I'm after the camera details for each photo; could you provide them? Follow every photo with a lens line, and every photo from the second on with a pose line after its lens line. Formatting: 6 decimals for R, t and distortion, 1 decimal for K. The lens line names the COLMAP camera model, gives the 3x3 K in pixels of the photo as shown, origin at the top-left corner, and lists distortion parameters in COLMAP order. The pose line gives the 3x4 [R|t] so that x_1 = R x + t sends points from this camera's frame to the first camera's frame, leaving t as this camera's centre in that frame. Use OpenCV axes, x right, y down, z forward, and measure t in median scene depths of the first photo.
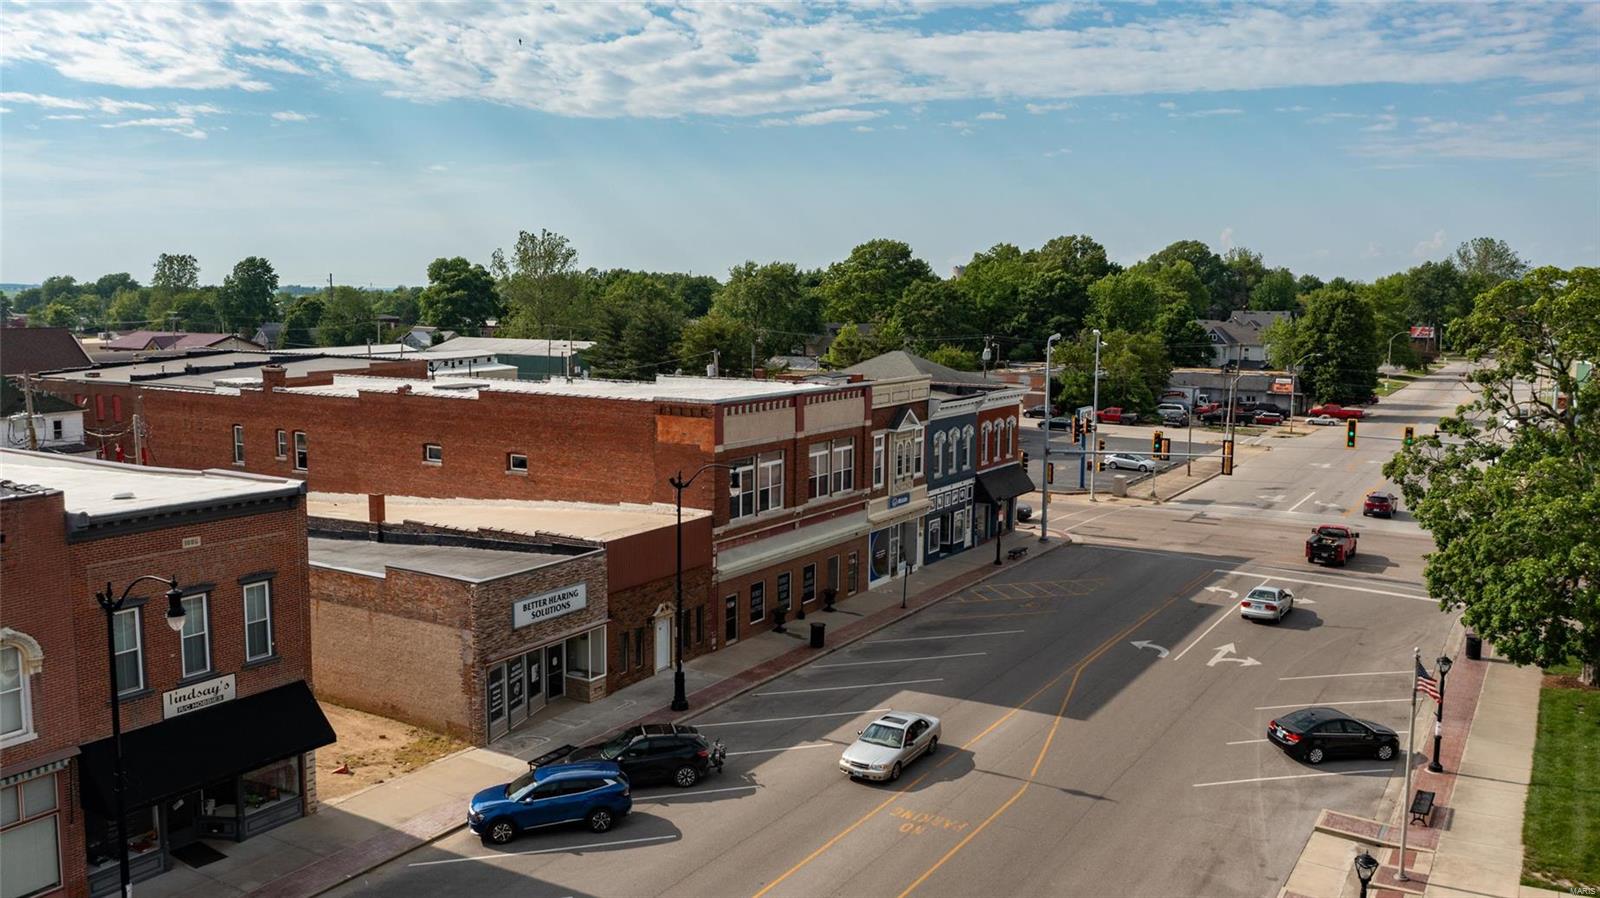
lens RADIAL K [[1310.5, 0, 803.1], [0, 1310.5, 453.3], [0, 0, 1]] dist [-0.002858, -0.006199]
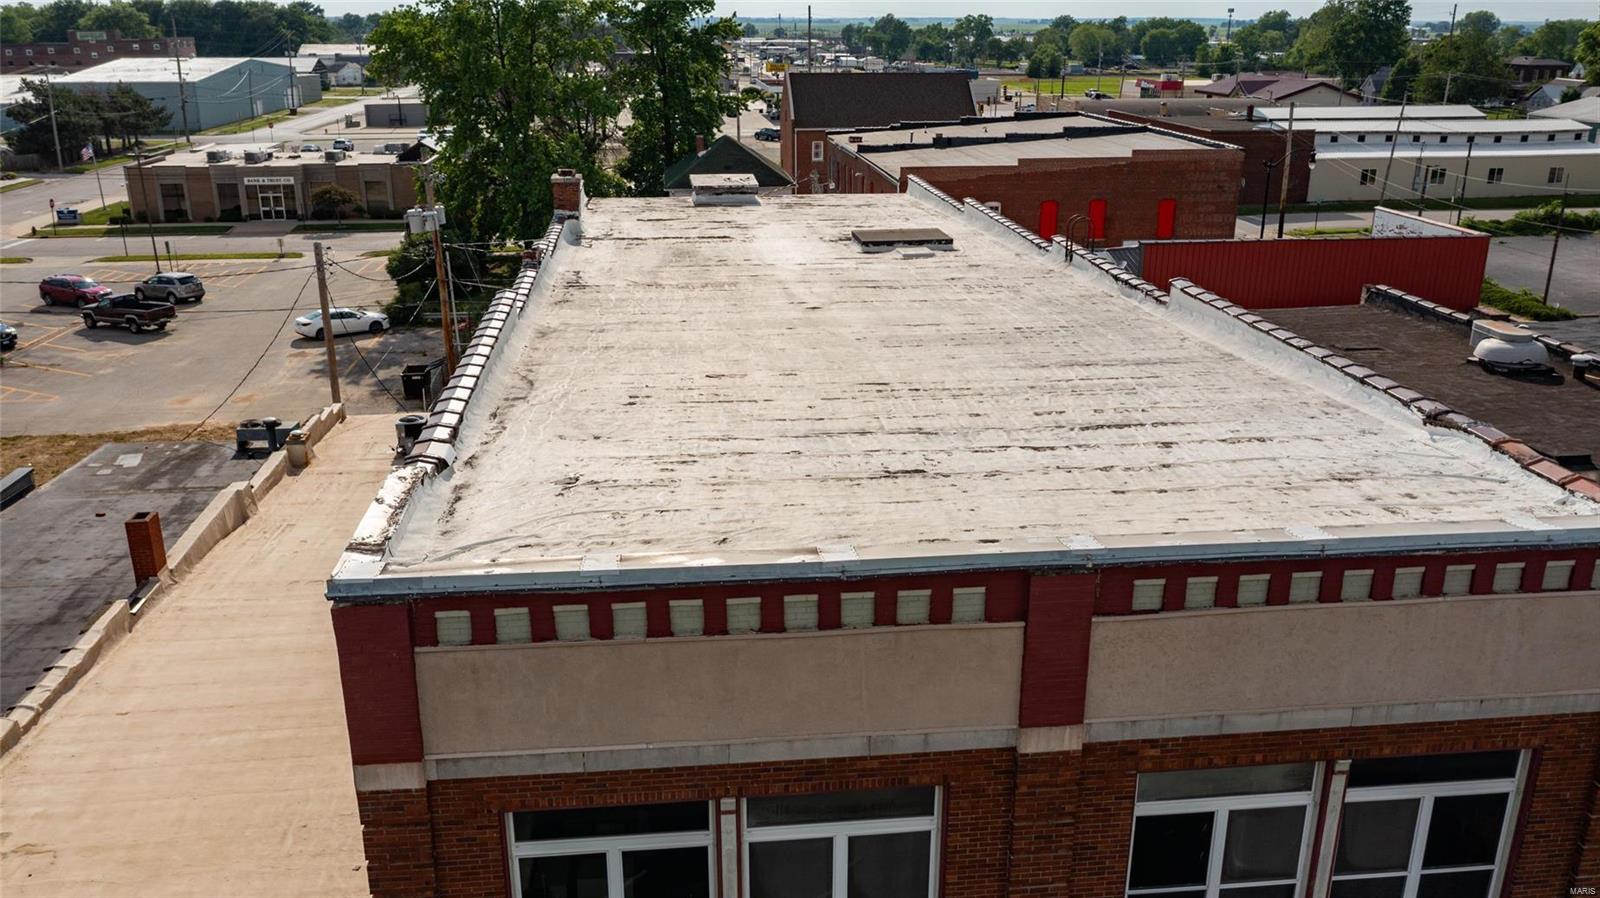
lens RADIAL K [[1263.2, 0, 800.0], [0, 1263.2, 449.0], [0, 0, 1]] dist [0.001620, 0.002667]
pose [[0.611536, 0.252057, -0.749994, 0.112385], [-0.098028, 0.964733, 0.244295, -0.102920], [0.785121, -0.075875, 0.614677, 0.785332]]
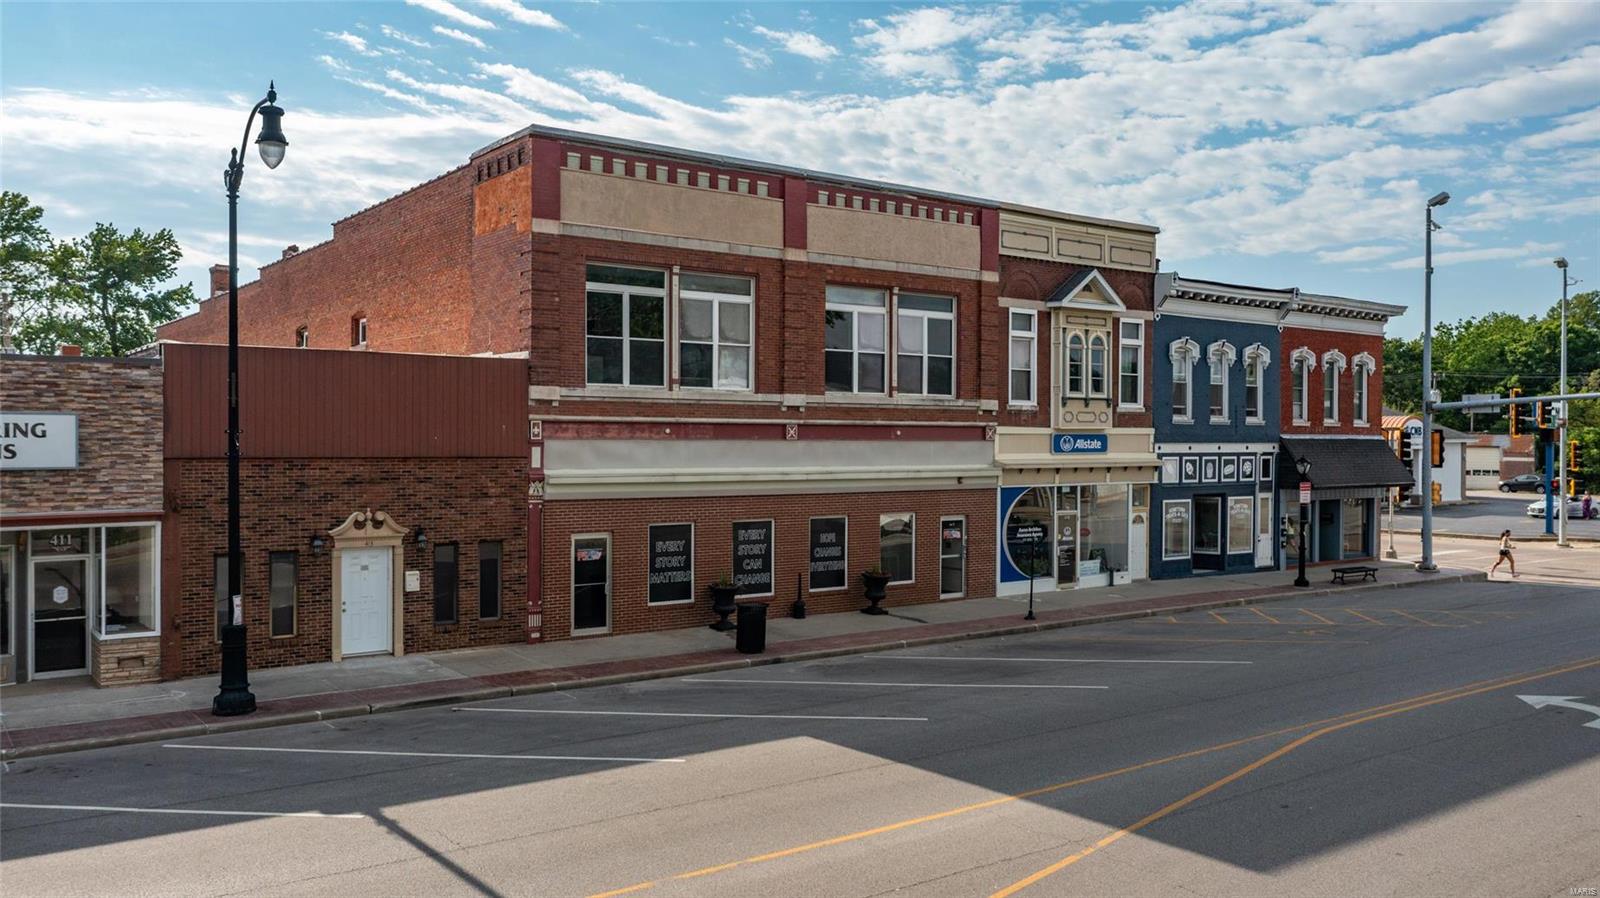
lens RADIAL K [[1257.1, 0, 755.1], [0, 1257.1, 448.4], [0, 0, 1]] dist [-0.002998, 0.006852]
pose [[0.919601, -0.003520, -0.392837, 0.166925], [-0.044044, 0.992732, -0.111999, 0.110718], [0.390376, 0.120296, 0.912763, 0.513616]]
